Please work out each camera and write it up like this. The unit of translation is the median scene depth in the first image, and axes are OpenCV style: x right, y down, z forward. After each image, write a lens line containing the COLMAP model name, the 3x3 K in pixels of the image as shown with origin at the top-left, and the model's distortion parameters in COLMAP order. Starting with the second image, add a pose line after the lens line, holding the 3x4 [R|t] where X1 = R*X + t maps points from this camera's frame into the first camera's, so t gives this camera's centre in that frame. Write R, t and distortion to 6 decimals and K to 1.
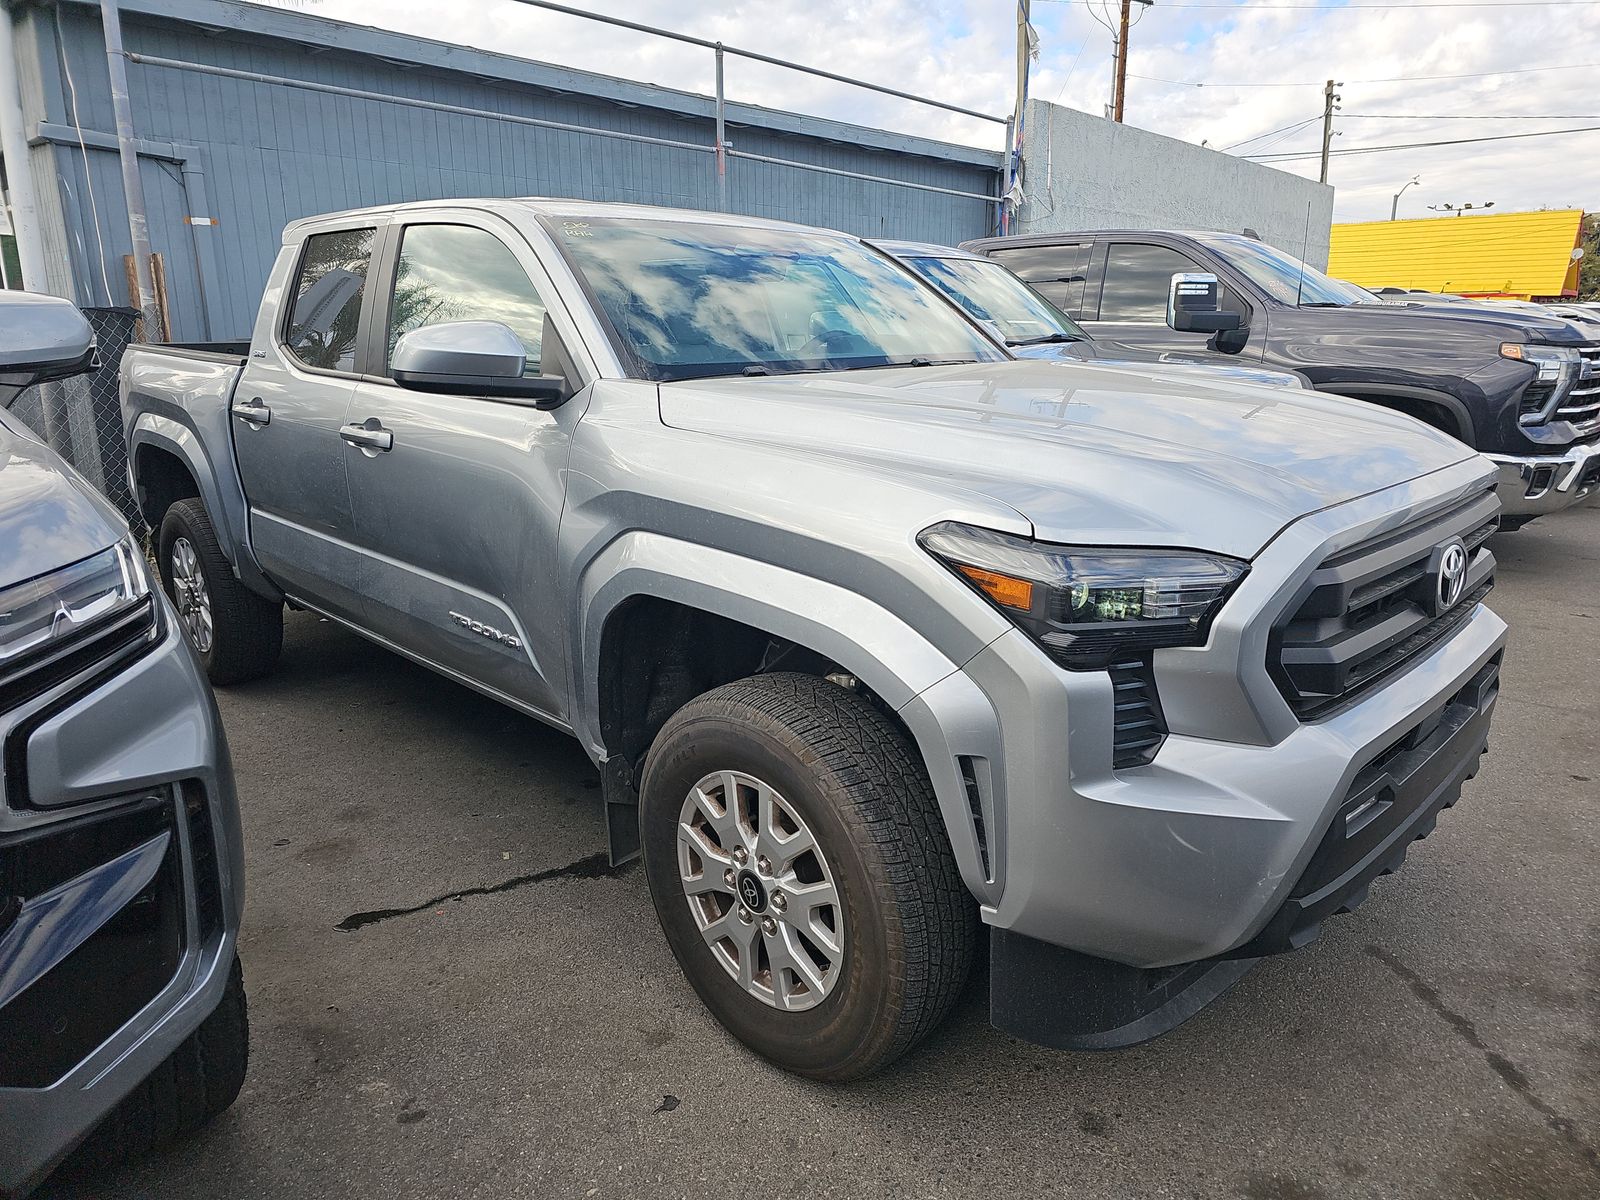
lens RADIAL K [[1051.1, 0, 810.4], [0, 1051.1, 595.4], [0, 0, 1]] dist [0.039067, -0.023545]
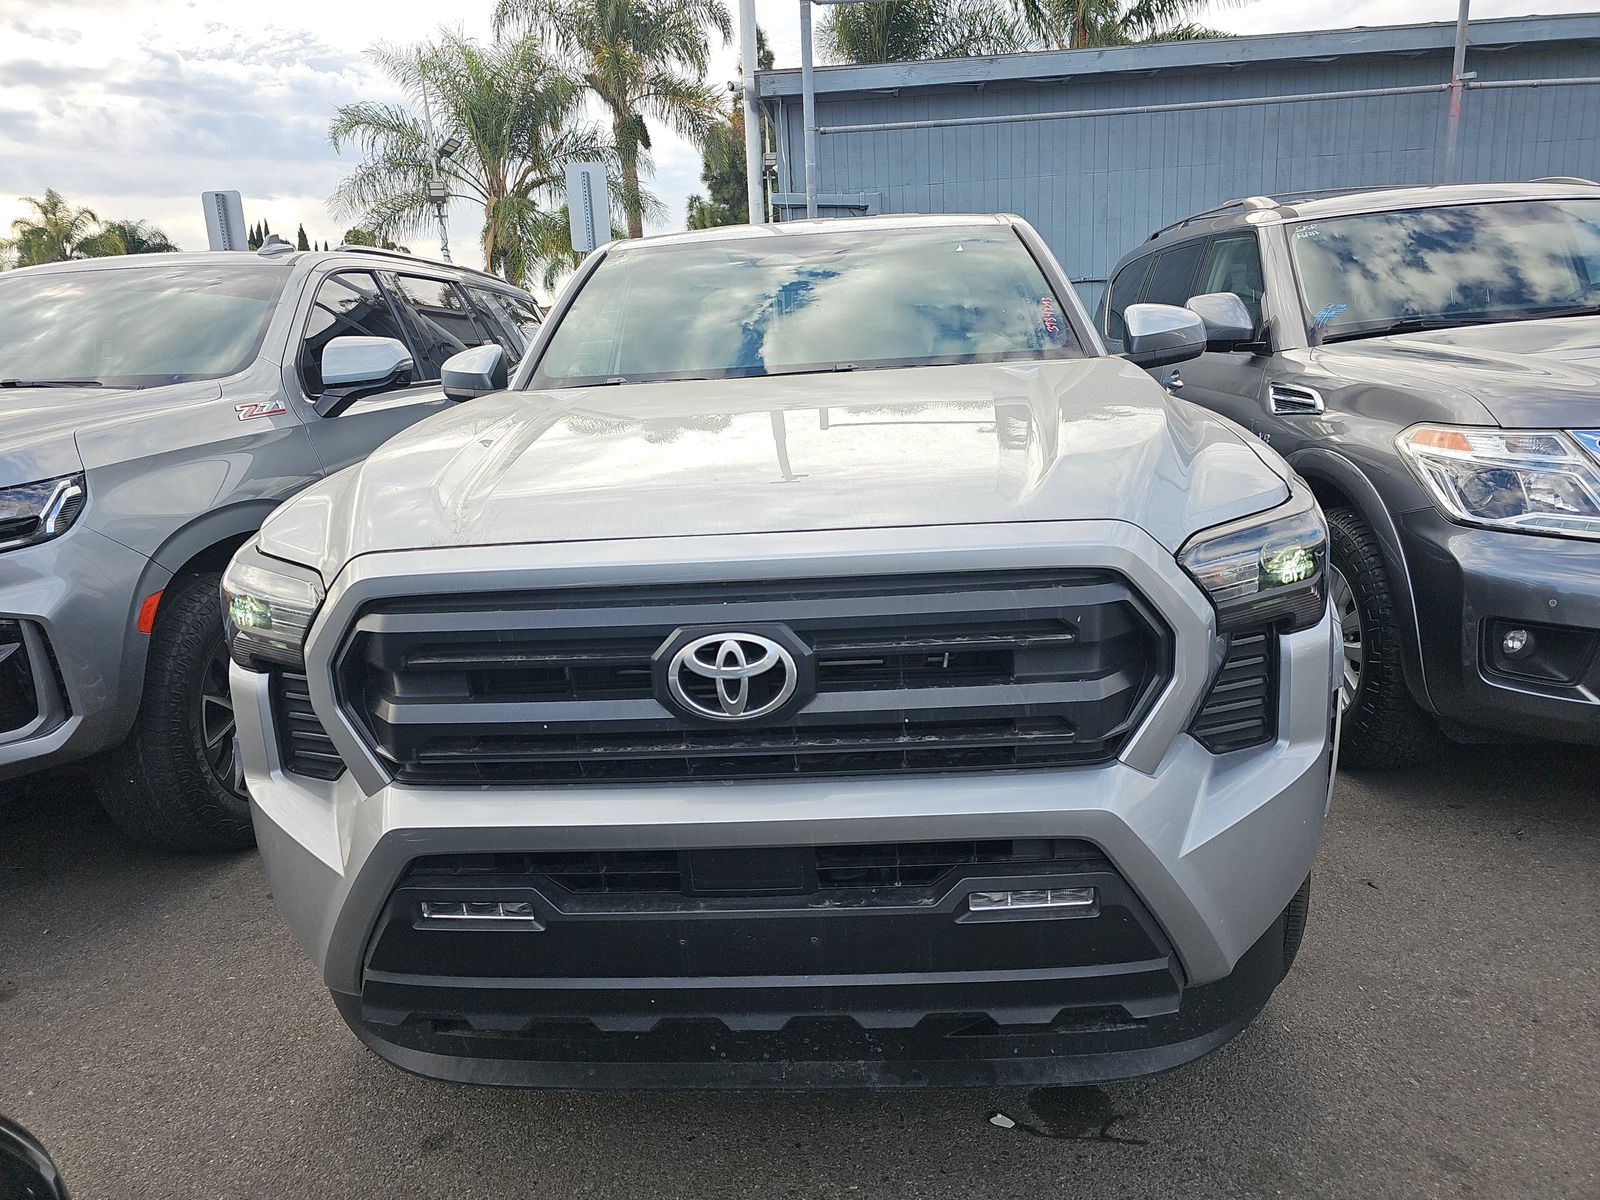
lens RADIAL K [[1051.1, 0, 810.4], [0, 1051.1, 595.4], [0, 0, 1]] dist [0.039067, -0.023545]
pose [[0.666186, 0.125181, -0.735205, 0.249659], [-0.135874, 0.989686, 0.045393, -0.011012], [0.733304, 0.069655, 0.676323, 0.134926]]
